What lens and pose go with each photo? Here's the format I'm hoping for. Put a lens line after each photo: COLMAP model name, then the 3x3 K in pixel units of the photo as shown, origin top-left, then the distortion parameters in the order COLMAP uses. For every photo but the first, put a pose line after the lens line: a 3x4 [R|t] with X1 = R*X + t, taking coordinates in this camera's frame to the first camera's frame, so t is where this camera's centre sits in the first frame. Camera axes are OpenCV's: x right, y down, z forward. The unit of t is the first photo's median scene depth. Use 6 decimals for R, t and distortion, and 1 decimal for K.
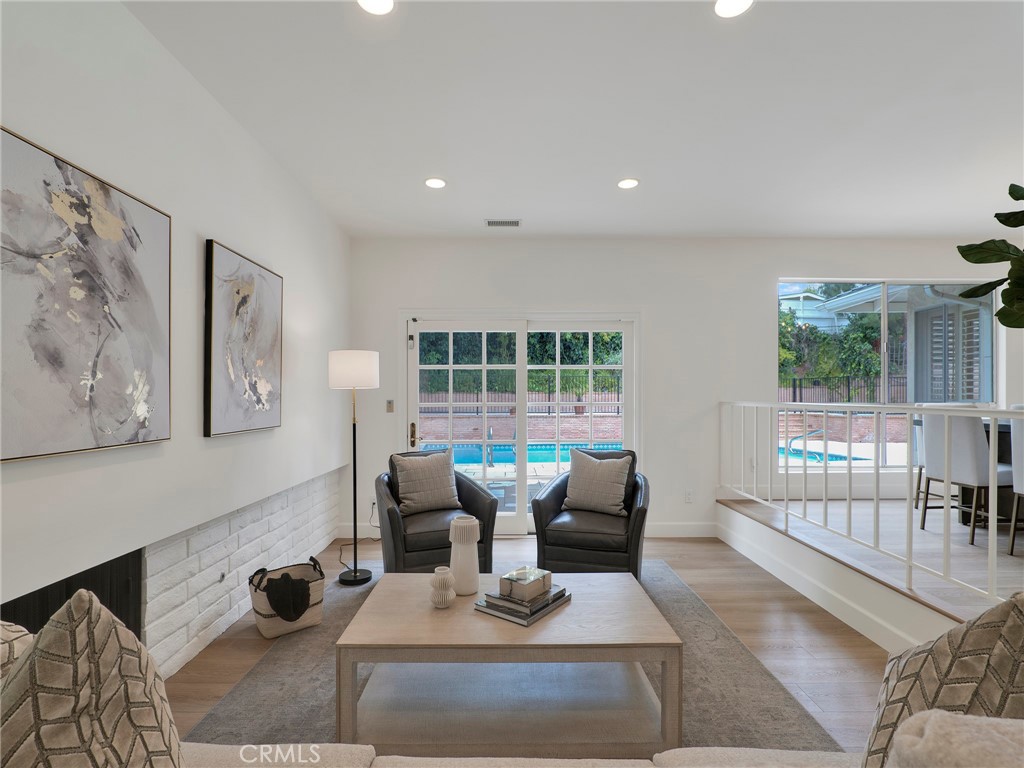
lens RADIAL K [[483.3, 0, 510.8], [0, 483.3, 385.4], [0, 0, 1]] dist [-0.012866, 0.001149]
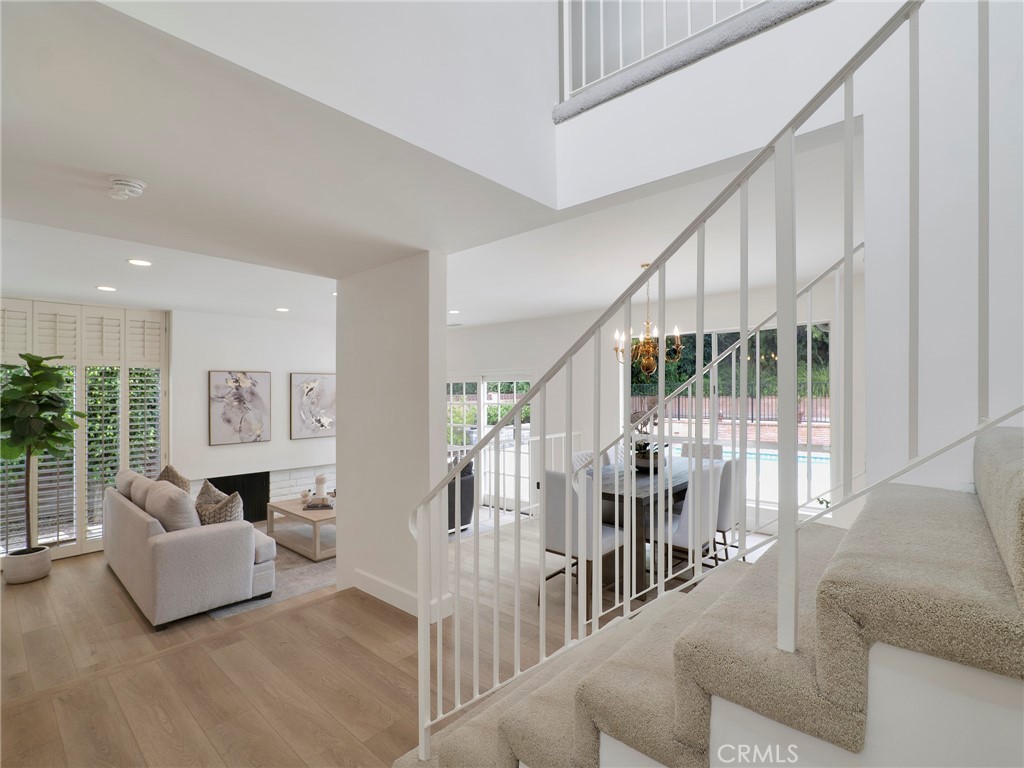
lens RADIAL K [[483.3, 0, 510.8], [0, 483.3, 385.4], [0, 0, 1]] dist [-0.012866, 0.001149]
pose [[0.742011, 0.011024, -0.670297, 3.205616], [0.005769, 0.999723, 0.022828, -0.390467], [0.670362, -0.020805, 0.741742, -0.394471]]
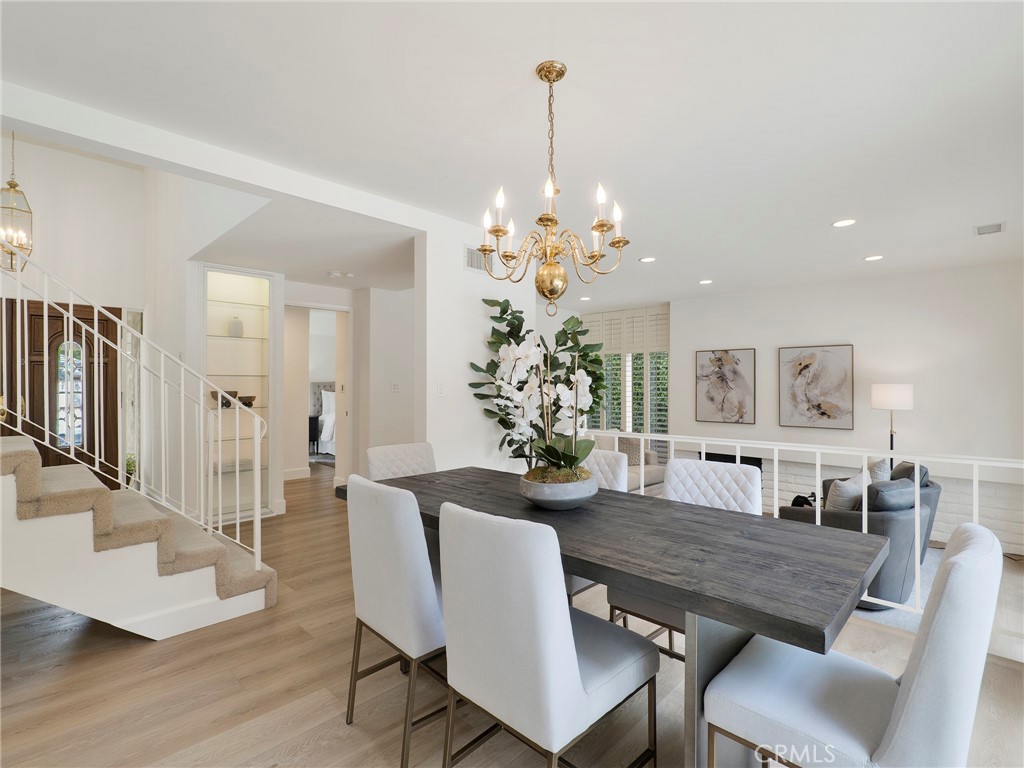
lens RADIAL K [[483.3, 0, 510.8], [0, 483.3, 385.4], [0, 0, 1]] dist [-0.012866, 0.001149]
pose [[-0.713448, 0.001354, -0.700707, 2.926961], [0.016173, 0.999764, -0.014535, -0.126399], [0.700521, -0.021702, -0.713301, 2.466905]]
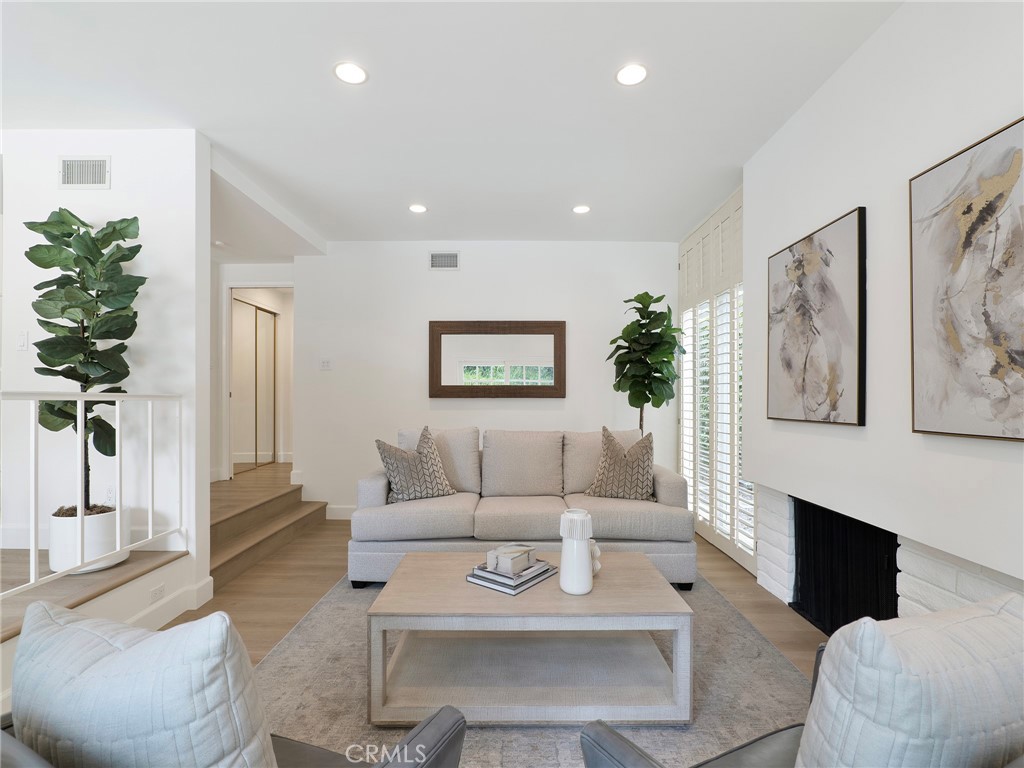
lens RADIAL K [[483.3, 0, 510.8], [0, 483.3, 385.4], [0, 0, 1]] dist [-0.012866, 0.001149]
pose [[-0.999826, -0.001027, 0.018630, 0.015485], [-0.001958, 0.998747, -0.050009, 0.095698], [-0.018555, -0.050037, -0.998575, 2.413384]]
